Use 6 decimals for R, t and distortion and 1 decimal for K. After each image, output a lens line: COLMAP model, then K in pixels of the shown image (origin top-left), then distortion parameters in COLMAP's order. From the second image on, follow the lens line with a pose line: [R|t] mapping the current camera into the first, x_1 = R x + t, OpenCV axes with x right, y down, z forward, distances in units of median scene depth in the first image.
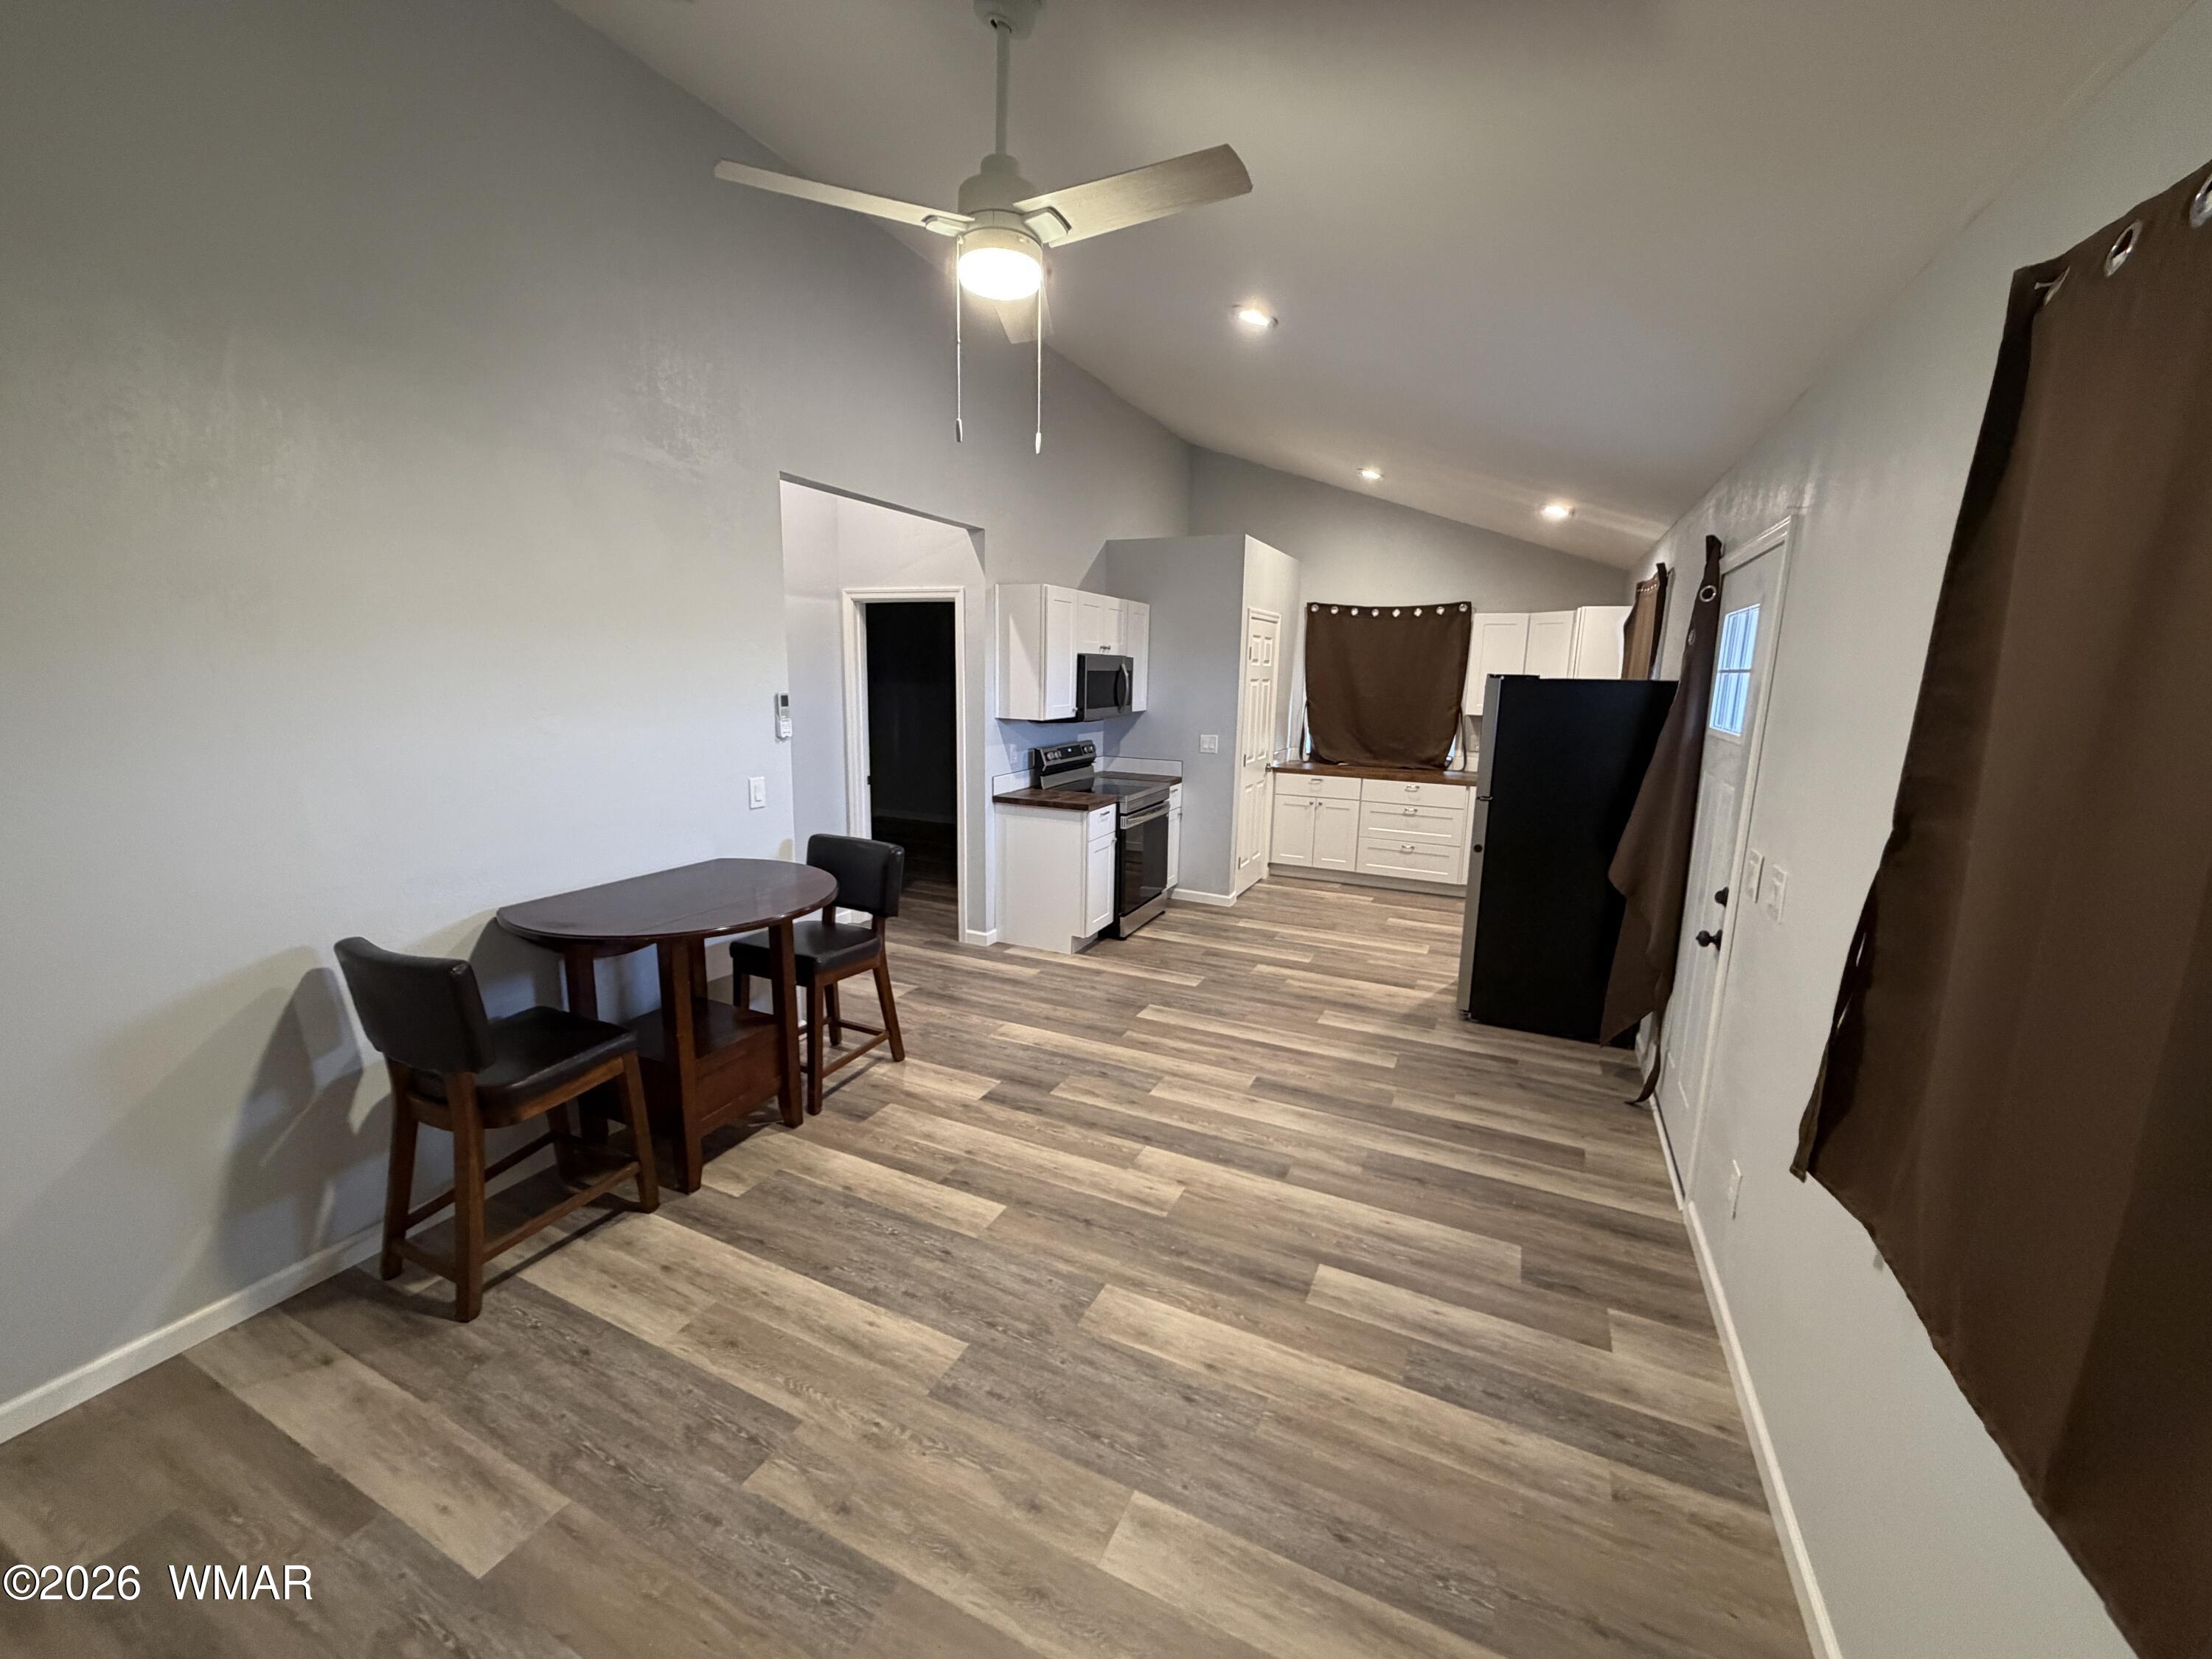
lens RADIAL K [[877.5, 0, 1099.8], [0, 877.5, 830.6], [0, 0, 1]] dist [0.001789, -0.000133]
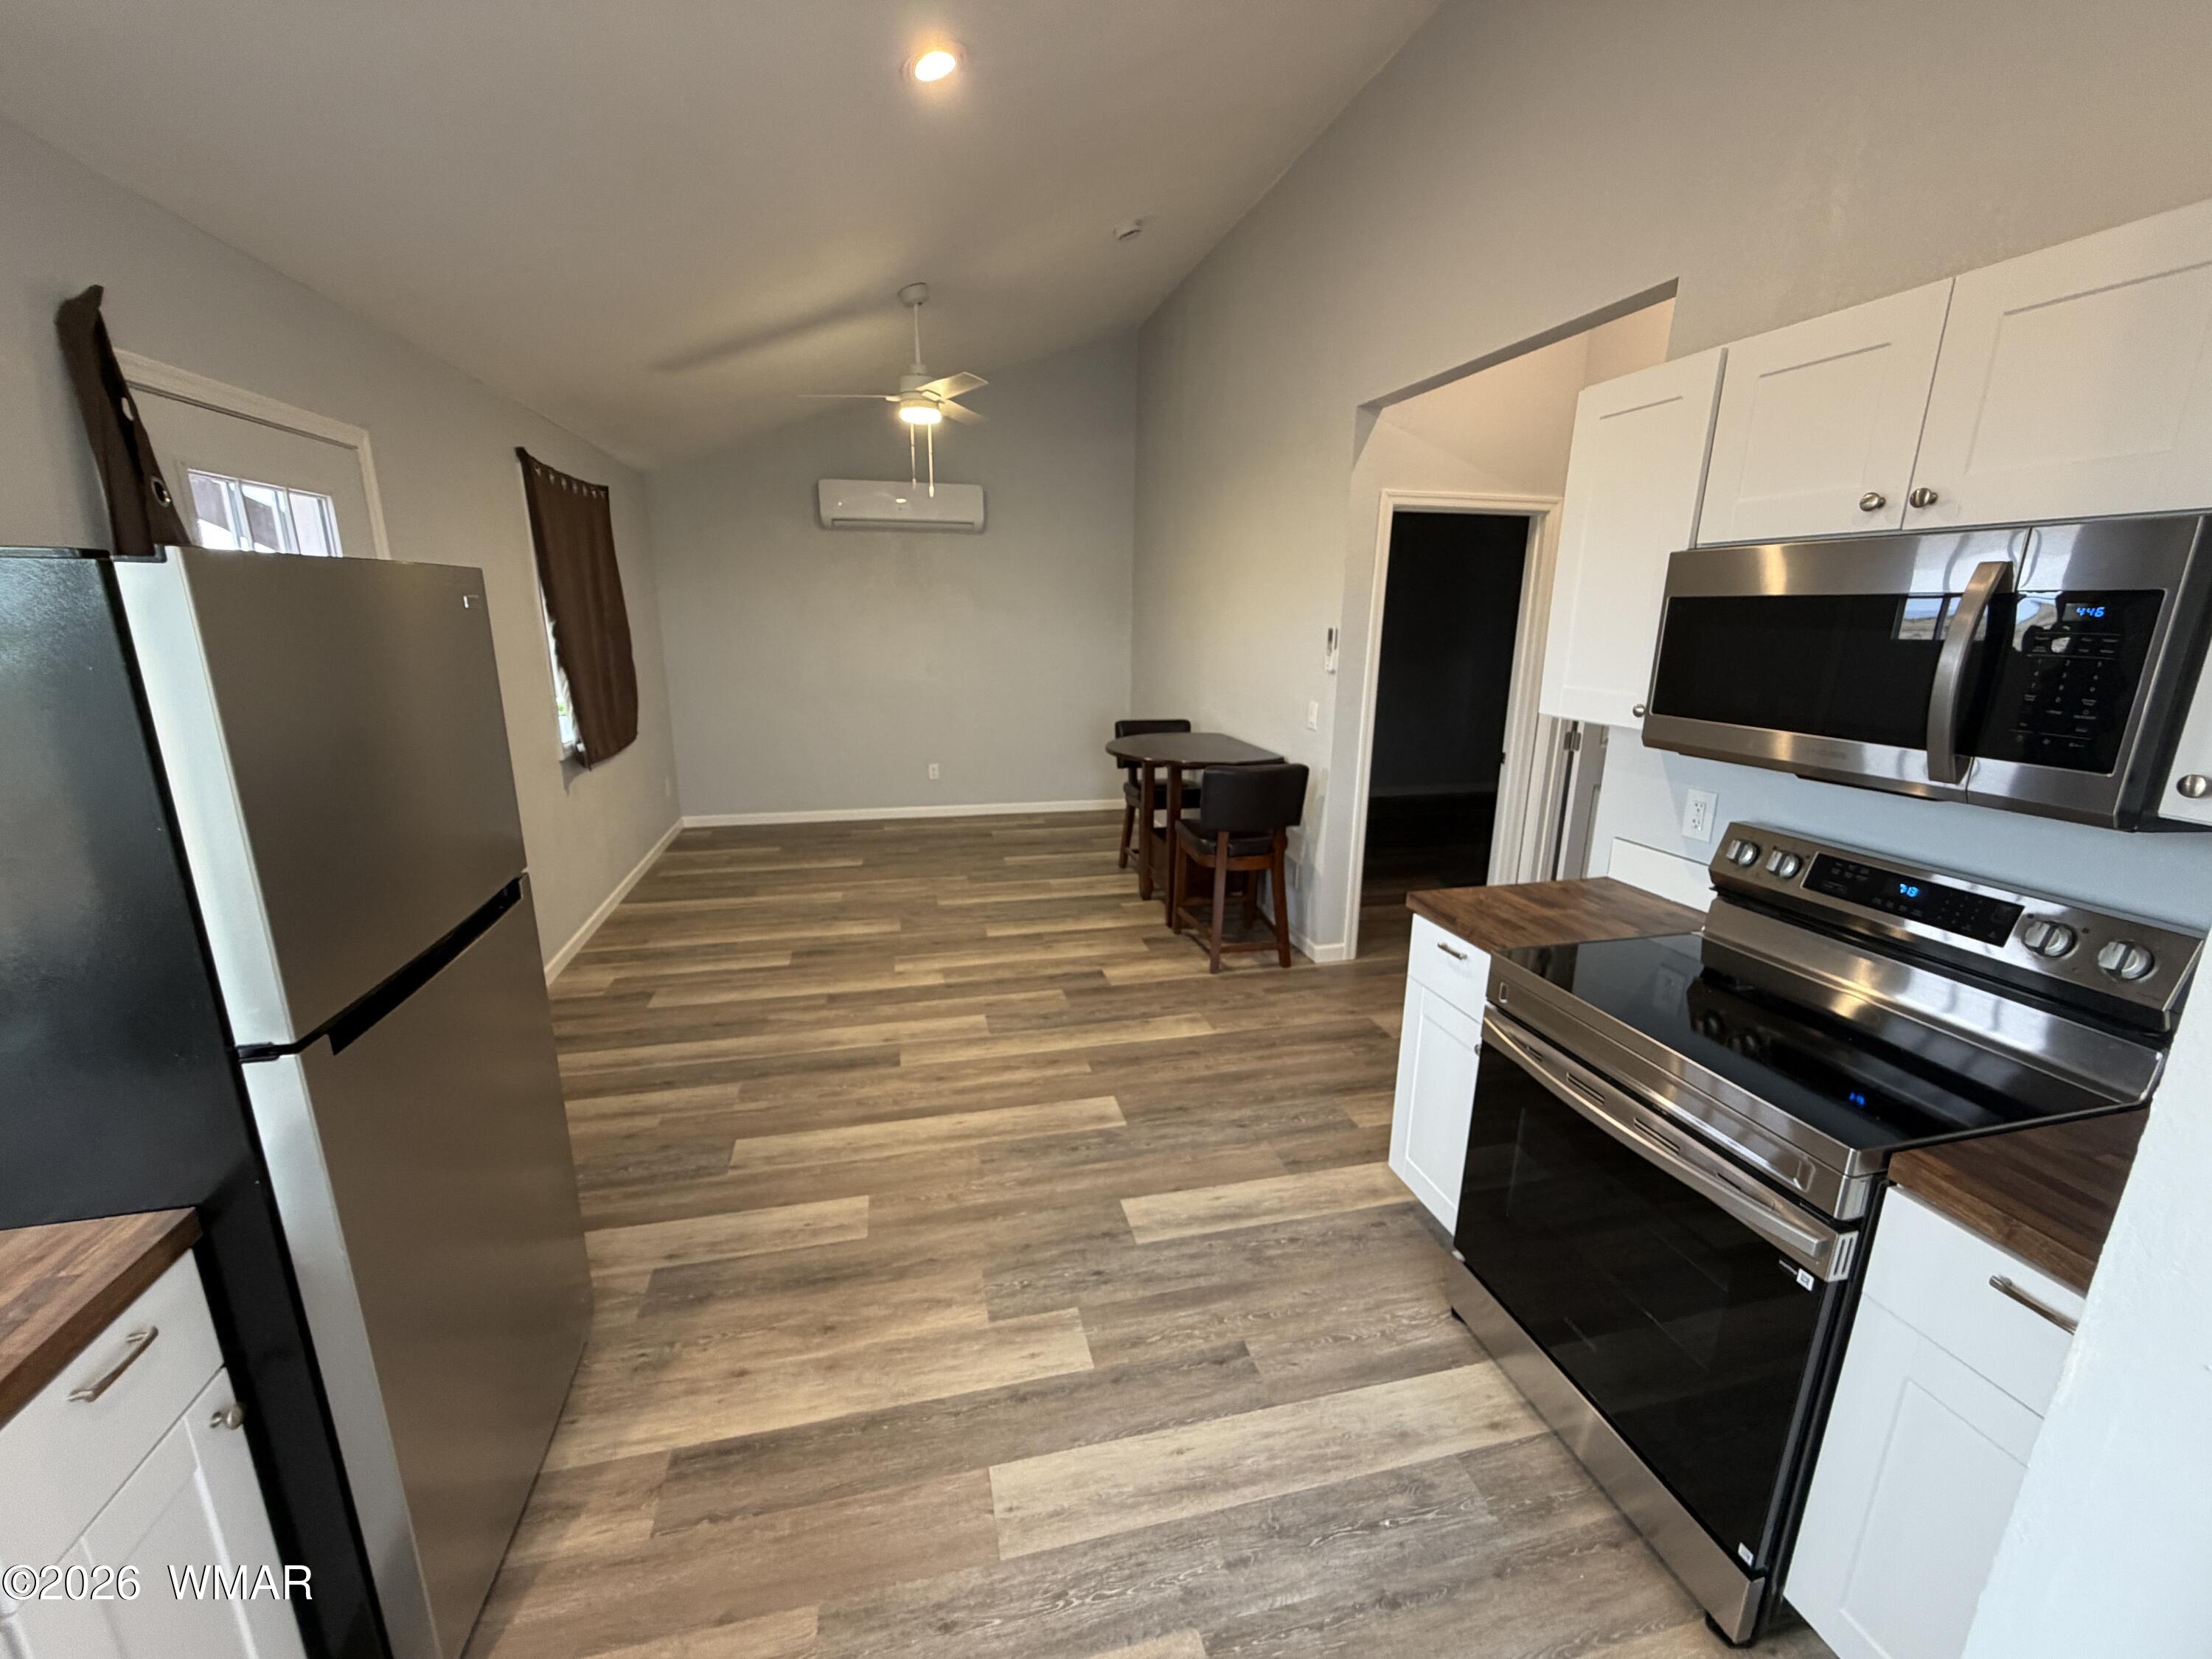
lens RADIAL K [[881.8, 0, 1099.3], [0, 881.8, 828.1], [0, 0, 1]] dist [0.000165, -0.000007]
pose [[-0.775907, 0.127602, -0.617808, 0.583260], [-0.139740, 0.920236, 0.365565, -0.307006], [0.615176, 0.369977, -0.696187, 1.791151]]
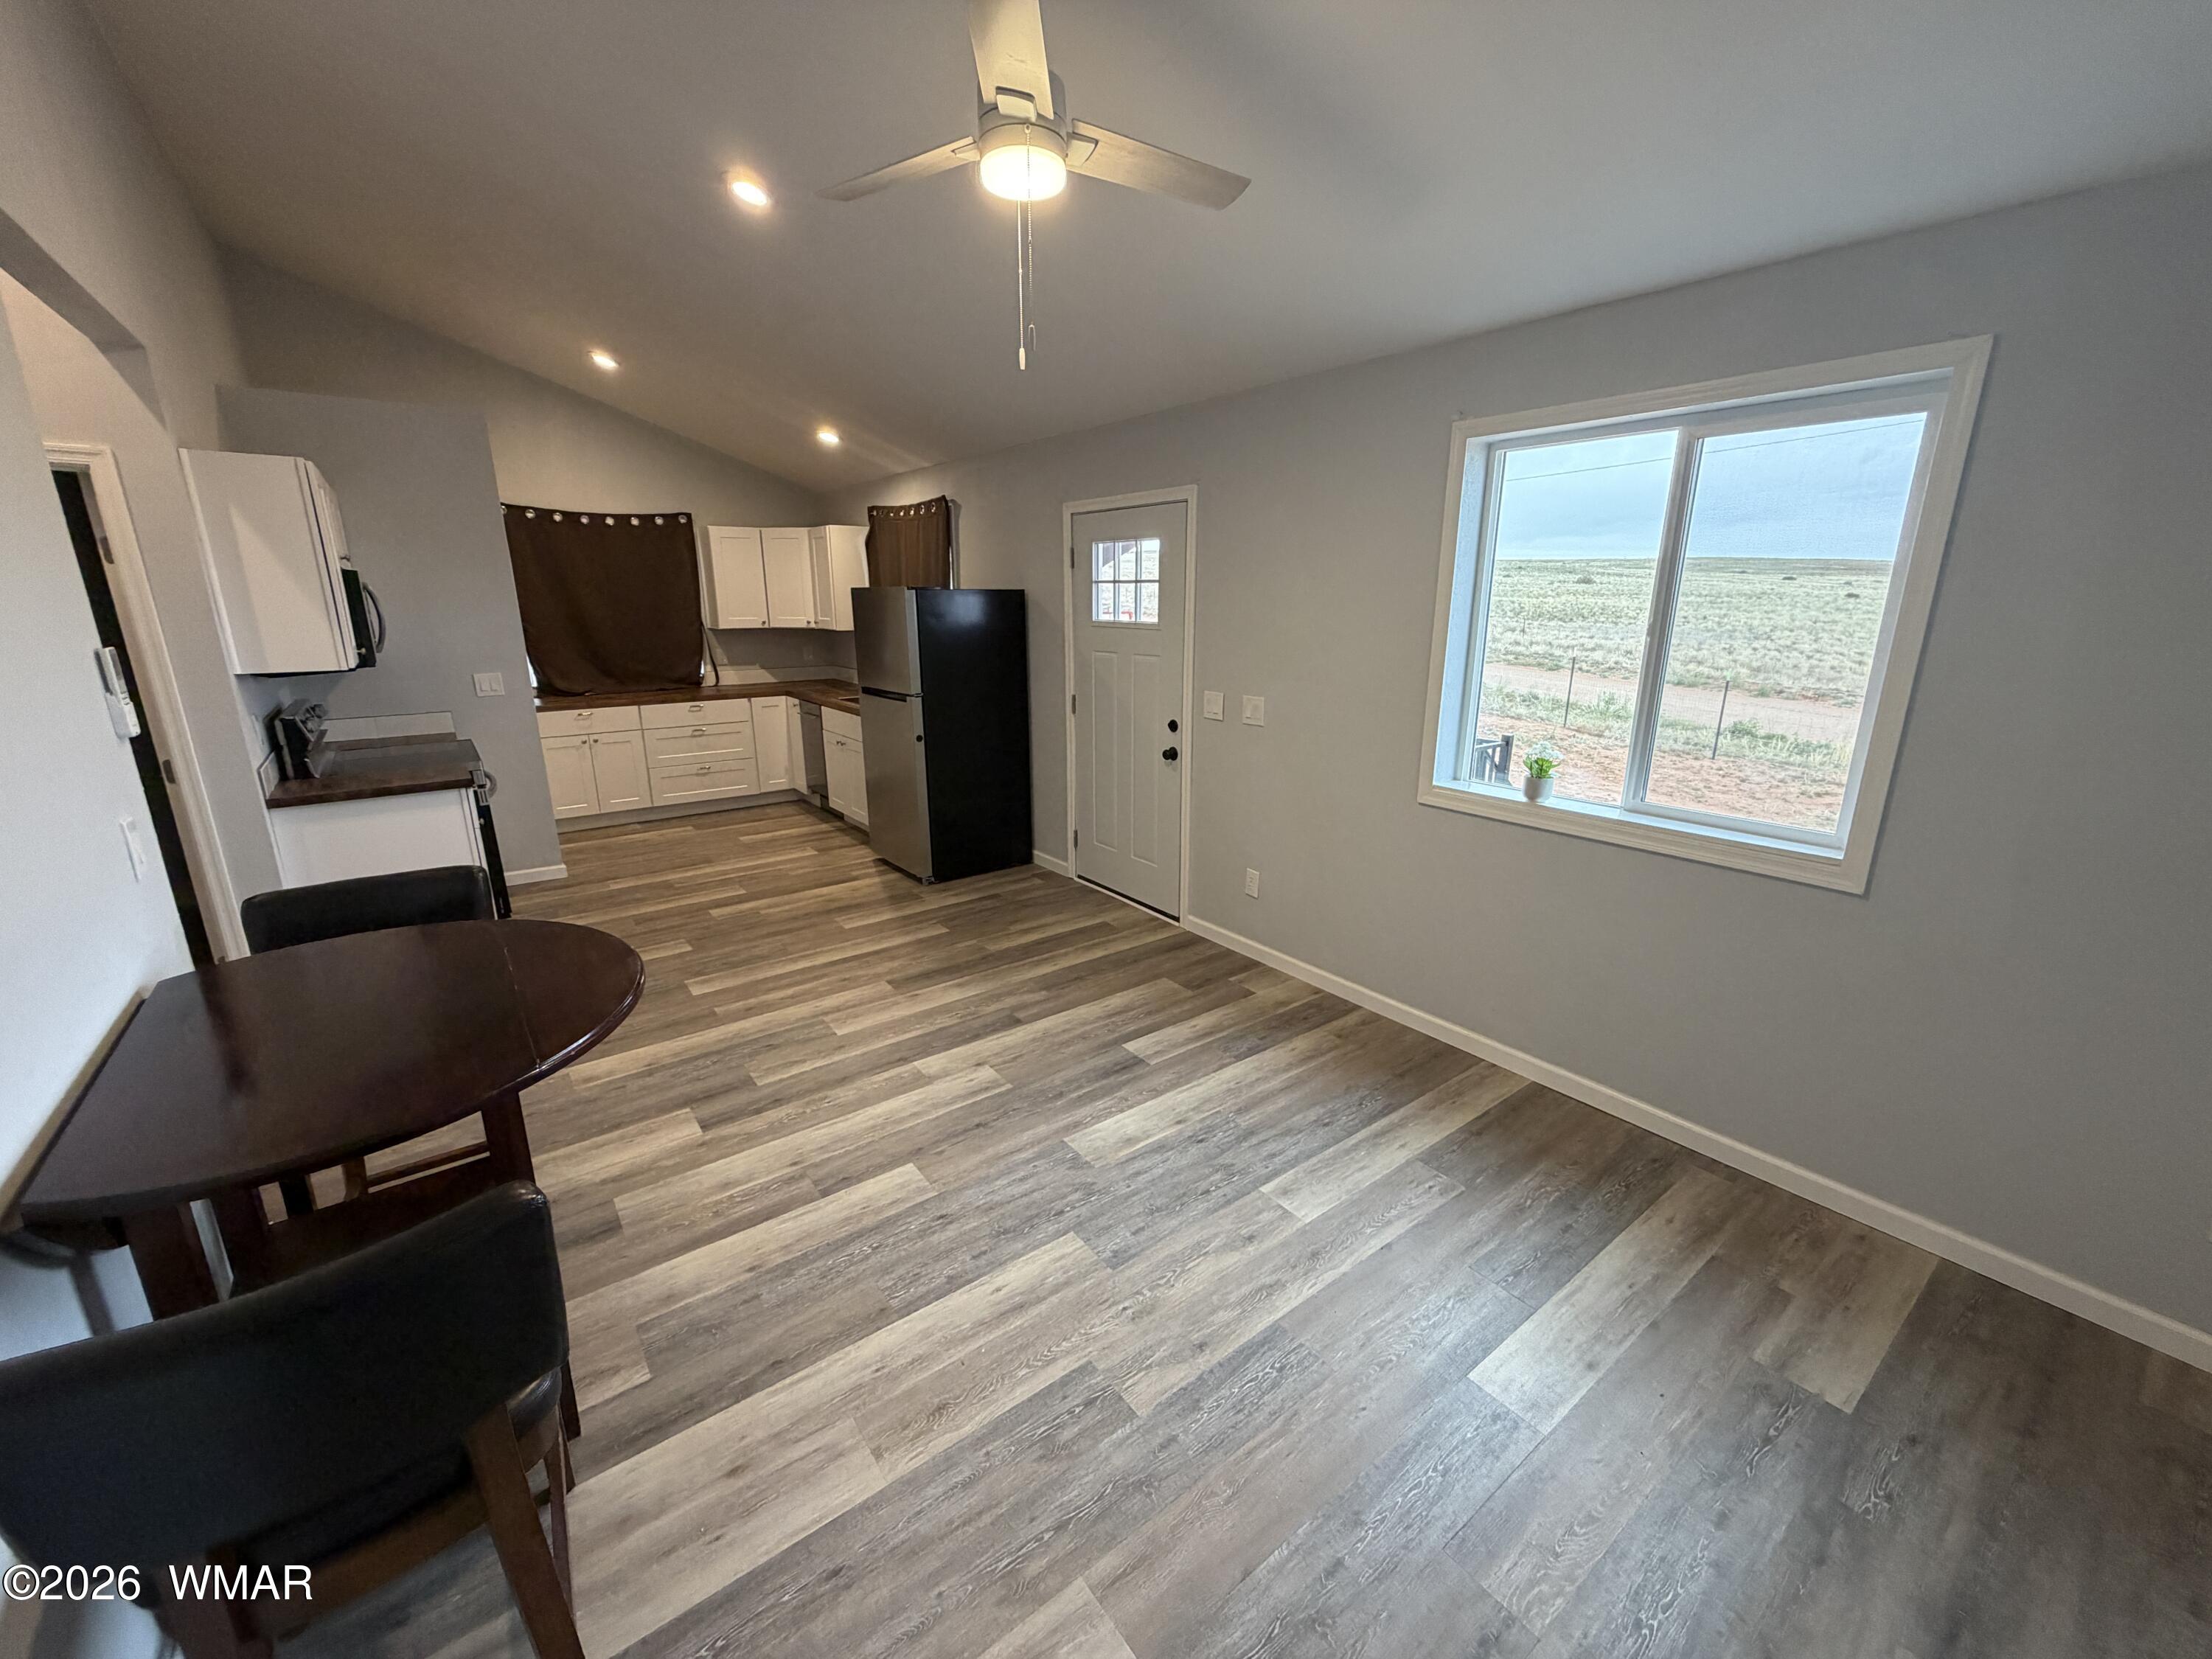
lens RADIAL K [[881.8, 0, 1099.3], [0, 881.8, 828.1], [0, 0, 1]] dist [0.000165, -0.000007]
pose [[0.462238, -0.250856, 0.850533, -0.605291], [0.171743, 0.966317, 0.191668, -0.059819], [-0.869965, 0.057477, 0.489751, 0.272702]]
